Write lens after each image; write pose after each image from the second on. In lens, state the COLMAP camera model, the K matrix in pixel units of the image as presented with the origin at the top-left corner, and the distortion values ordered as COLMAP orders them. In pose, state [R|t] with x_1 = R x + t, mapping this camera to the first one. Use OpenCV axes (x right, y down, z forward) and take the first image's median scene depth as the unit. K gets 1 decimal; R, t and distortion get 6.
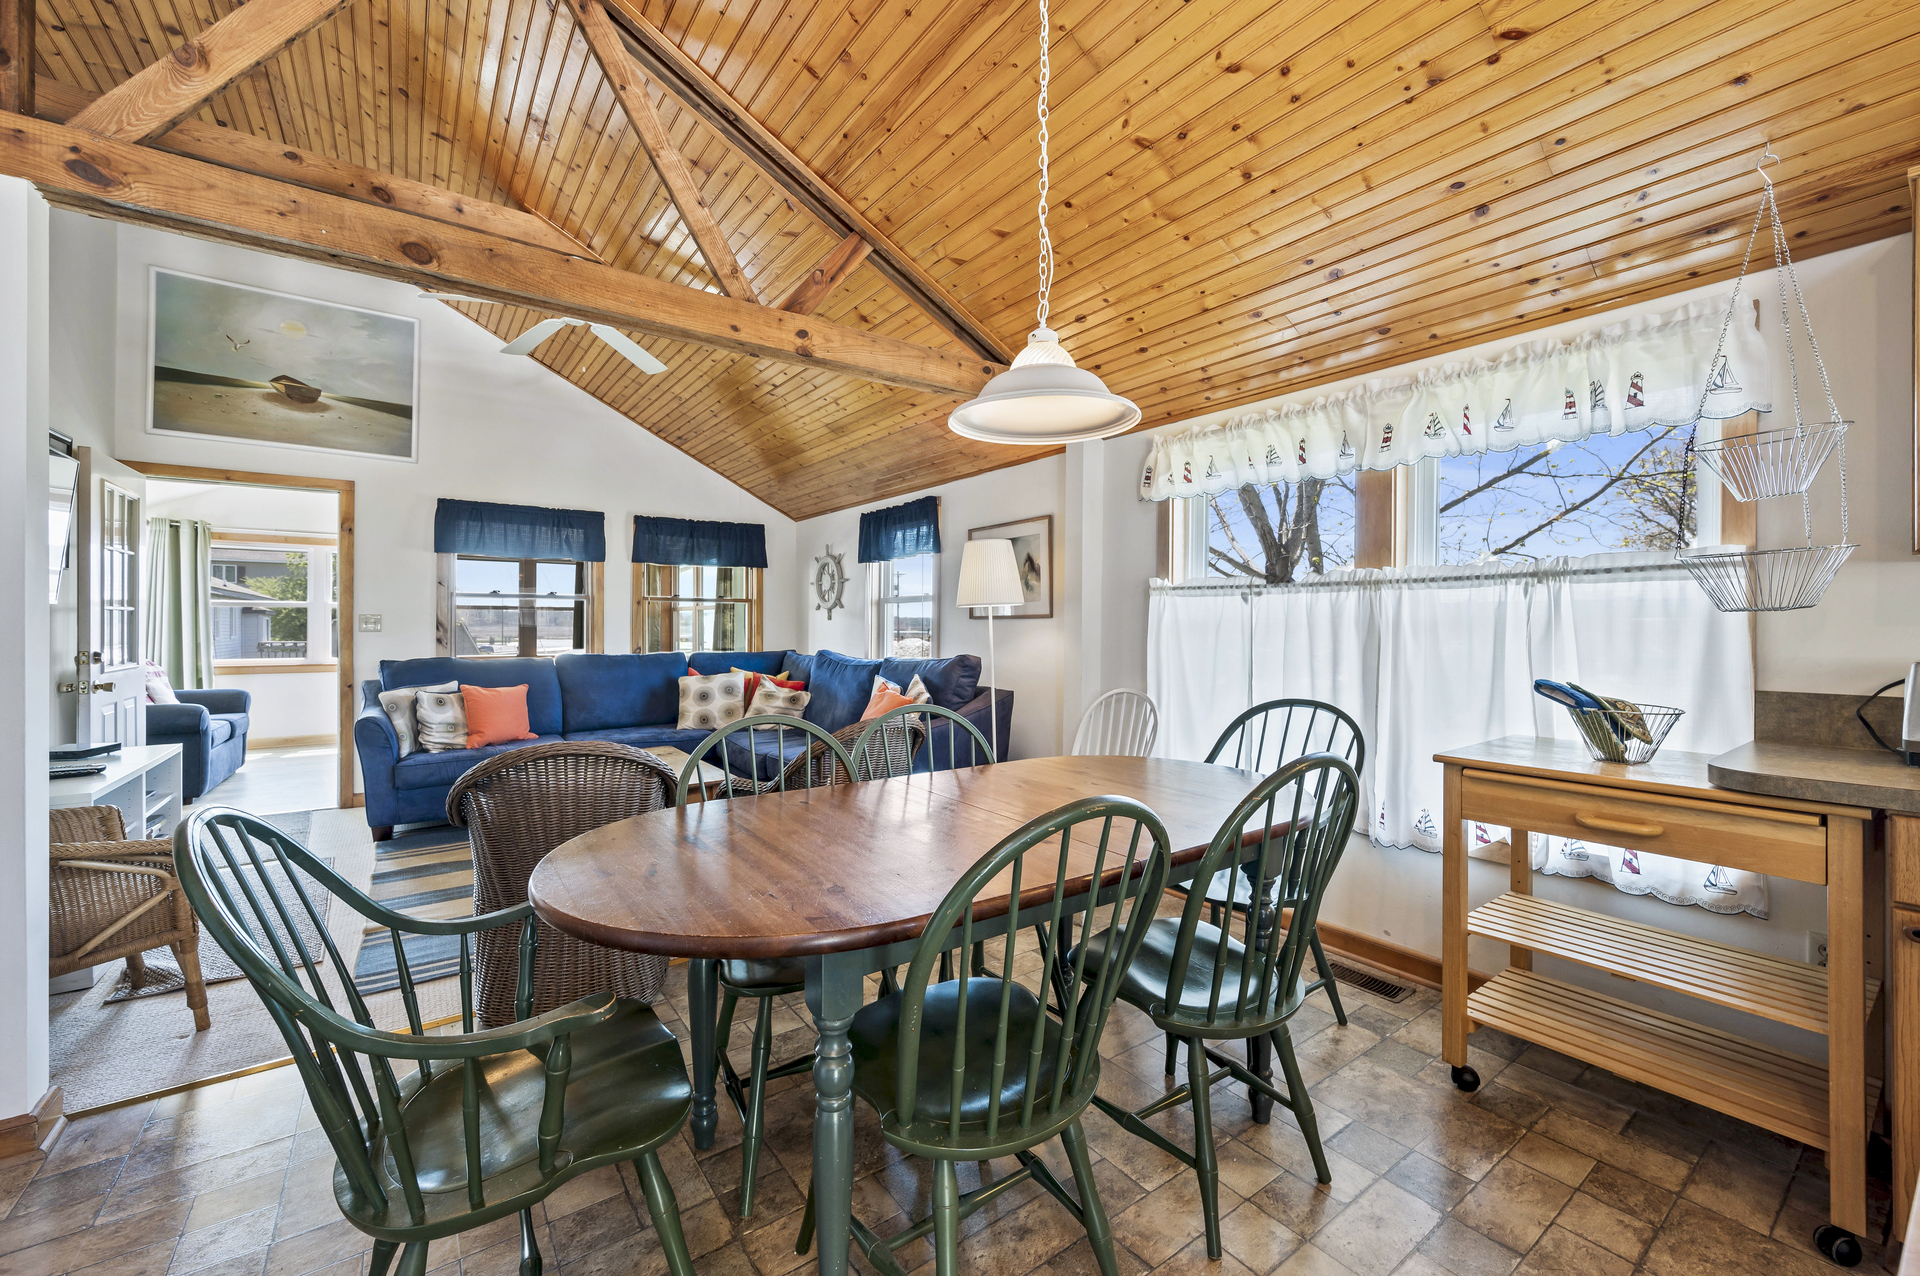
lens RADIAL K [[762.4, 0, 960.3], [0, 762.4, 625.1], [0, 0, 1]] dist [-0.001367, -0.000217]
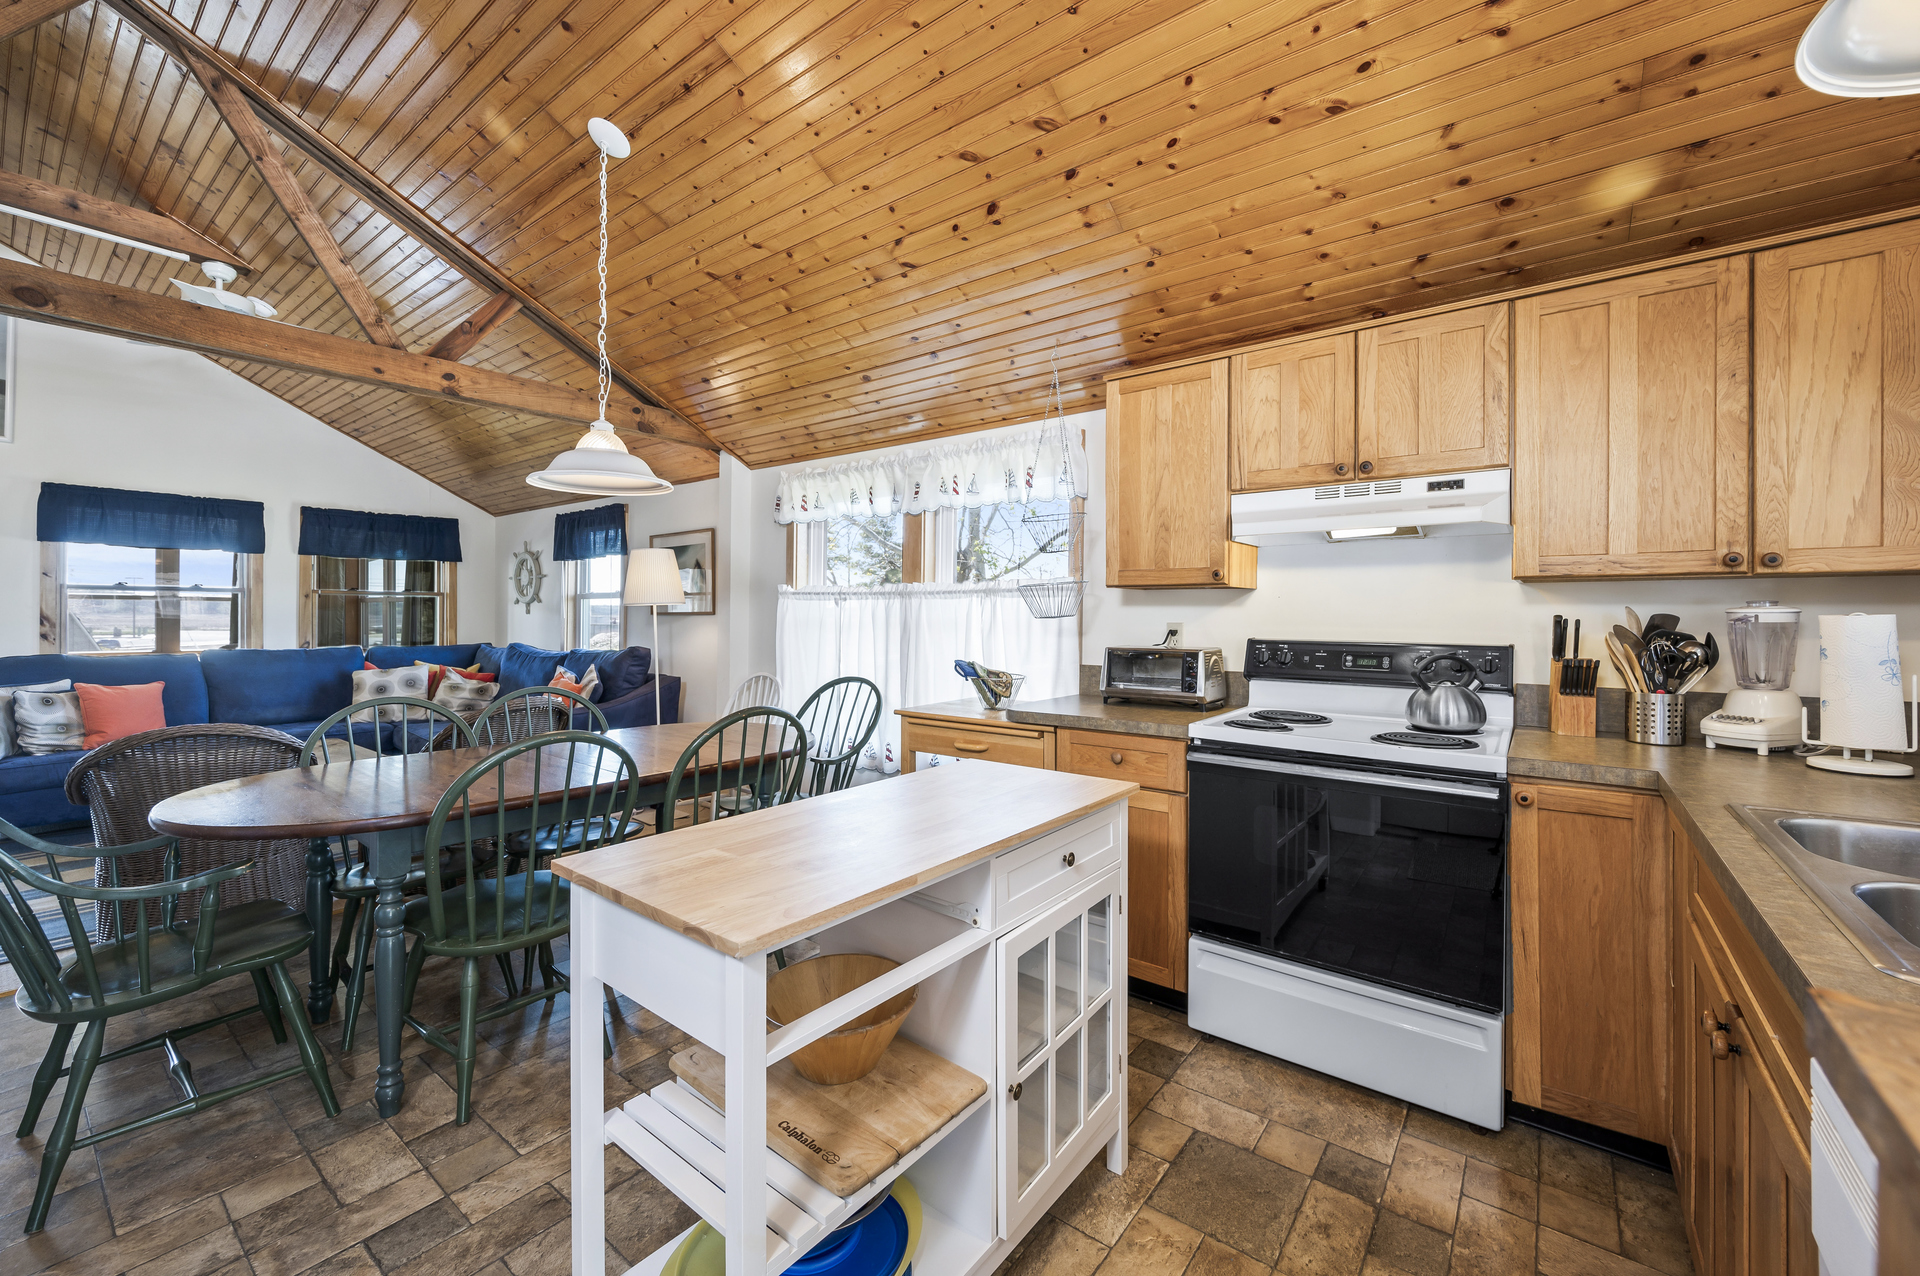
lens RADIAL K [[762.4, 0, 962.7], [0, 762.4, 617.9], [0, 0, 1]] dist [-0.001367, -0.000217]
pose [[0.959264, 0.001013, 0.282508, 0.196769], [-0.002393, 0.999987, 0.004541, -0.013866], [-0.282500, -0.005032, 0.959254, -0.316263]]
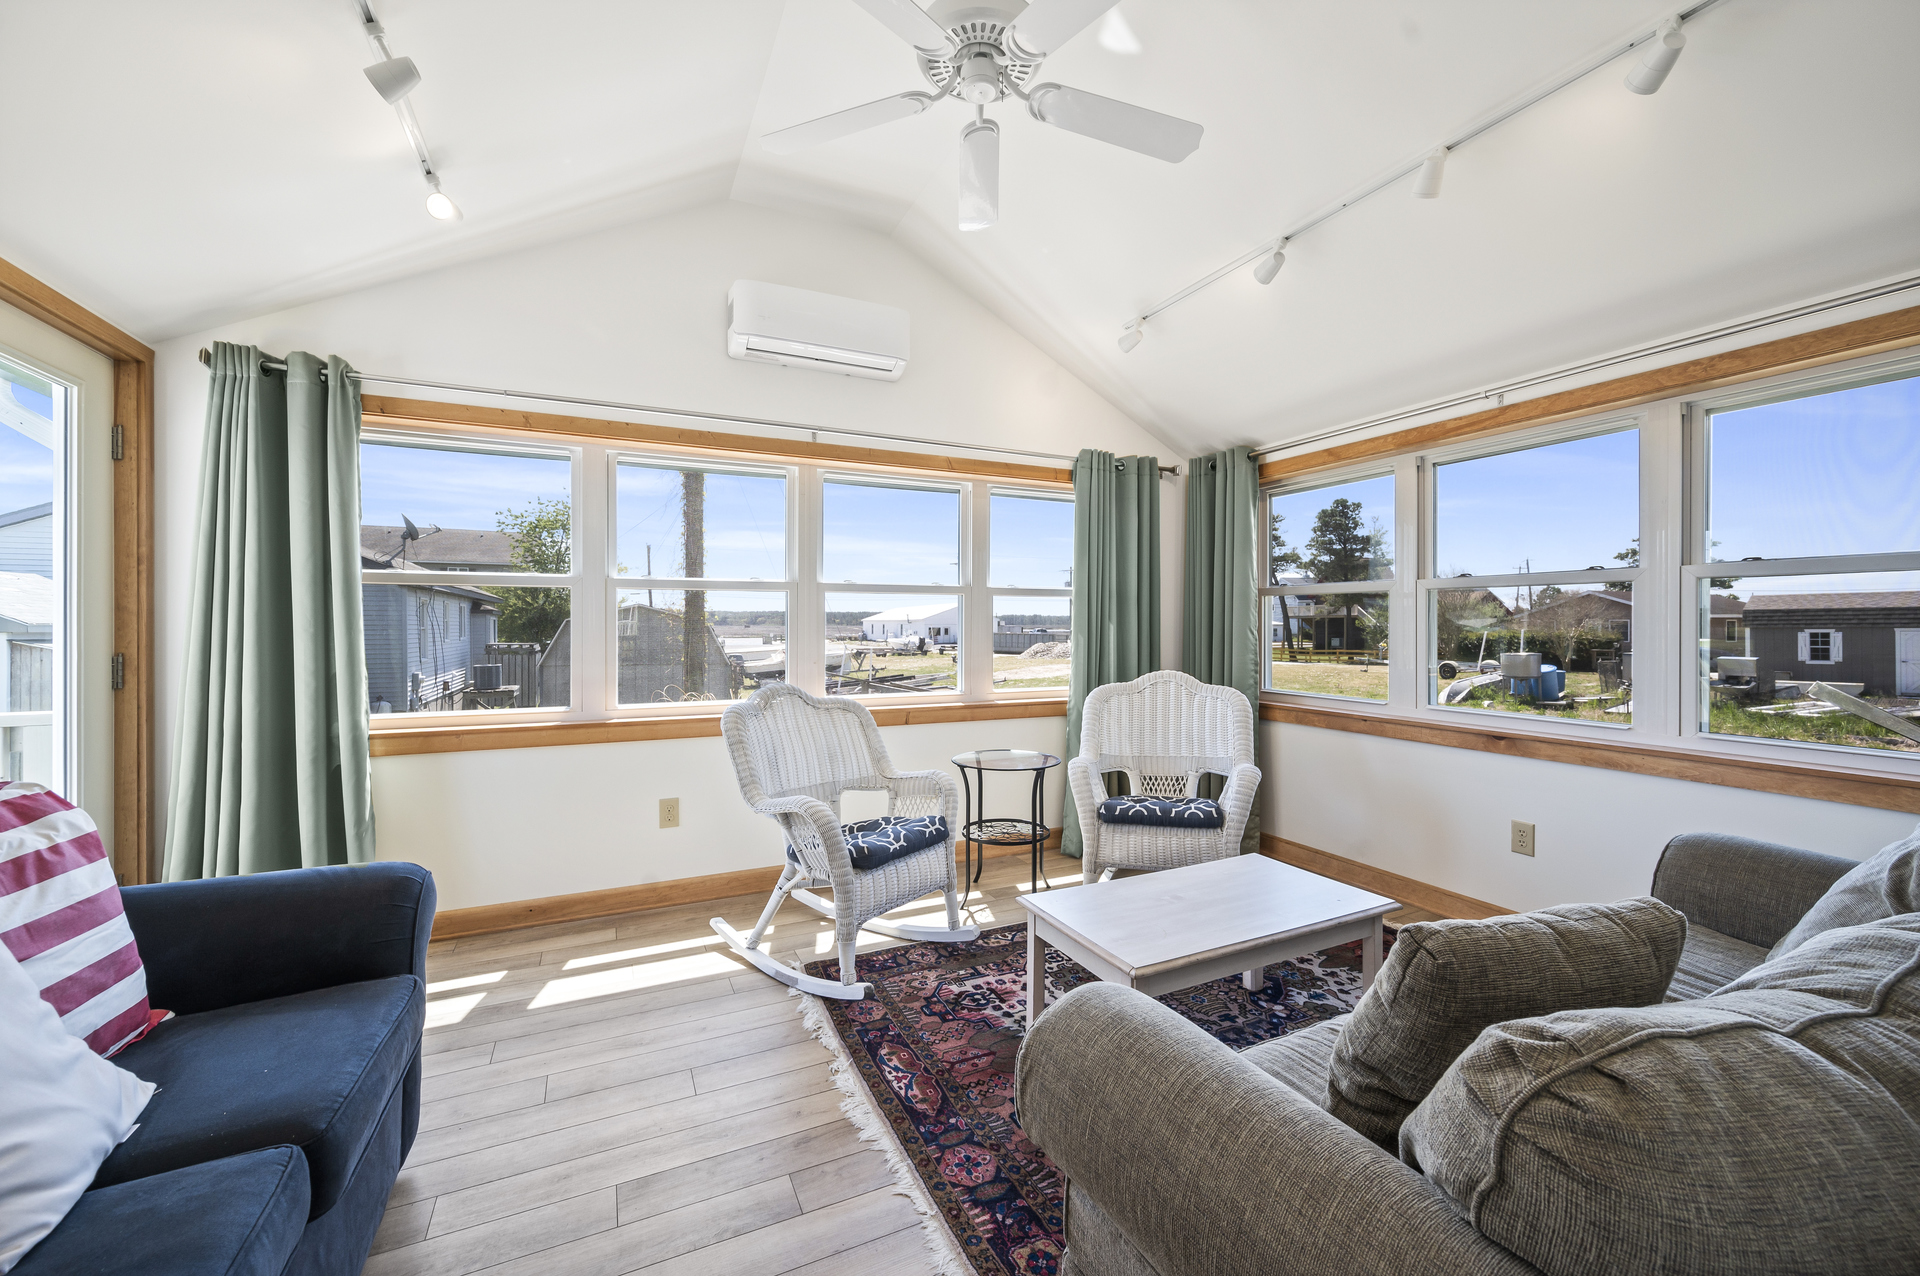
lens RADIAL K [[762.4, 0, 958.1], [0, 762.4, 623.8], [0, 0, 1]] dist [-0.001367, -0.000217]
pose [[0.981565, -0.003500, -0.191097, -1.311149], [0.003898, 0.999991, 0.001702, -0.012809], [0.191090, -0.002415, 0.981570, 1.446054]]
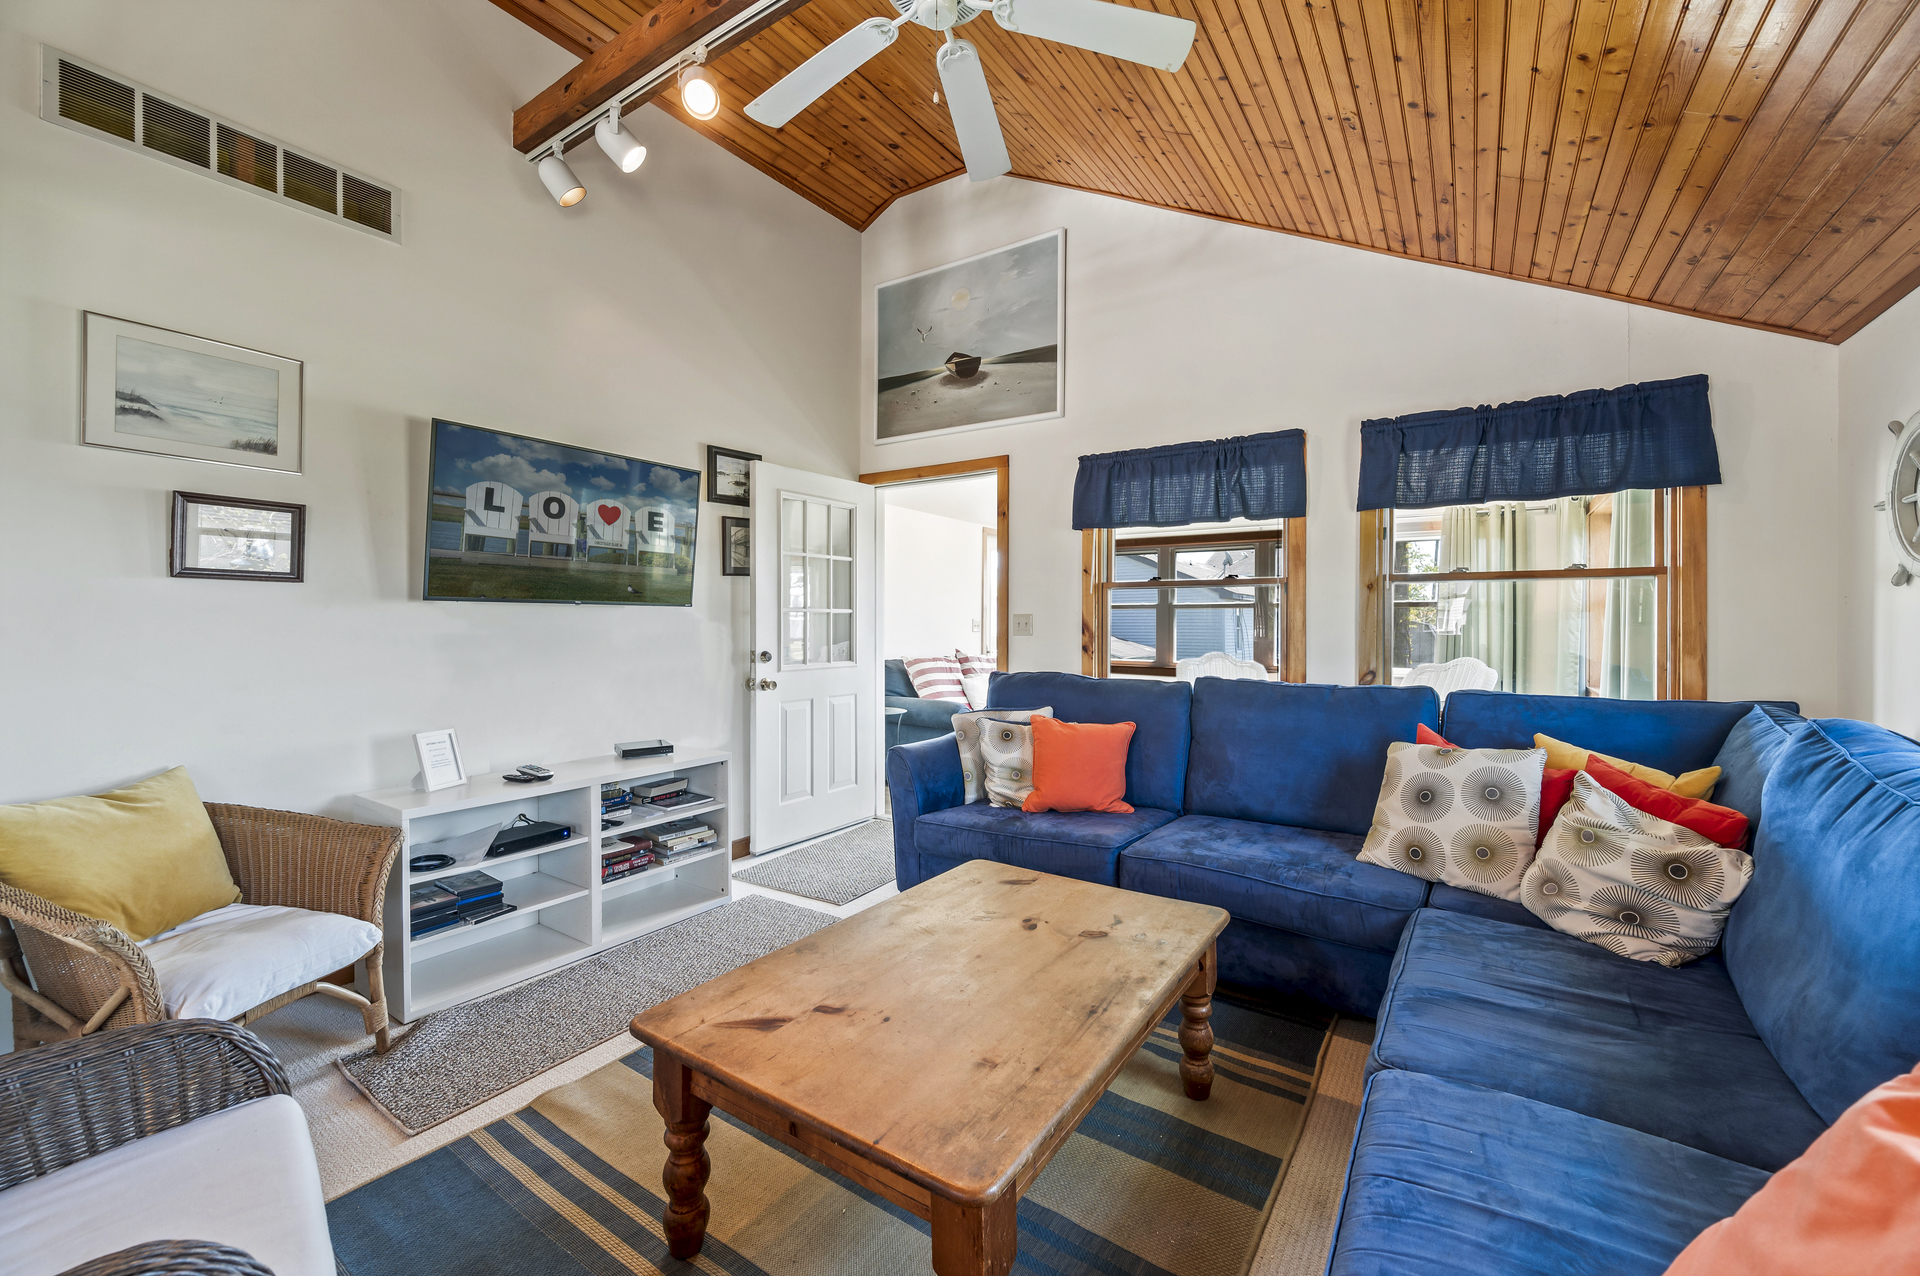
lens RADIAL K [[762.4, 0, 962.3], [0, 762.4, 623.5], [0, 0, 1]] dist [-0.001367, -0.000217]
pose [[0.345673, -0.002471, -0.938352, -0.044841], [-0.003588, 0.999986, -0.003955, -0.000781], [0.938348, 0.004734, 0.345659, 1.006118]]
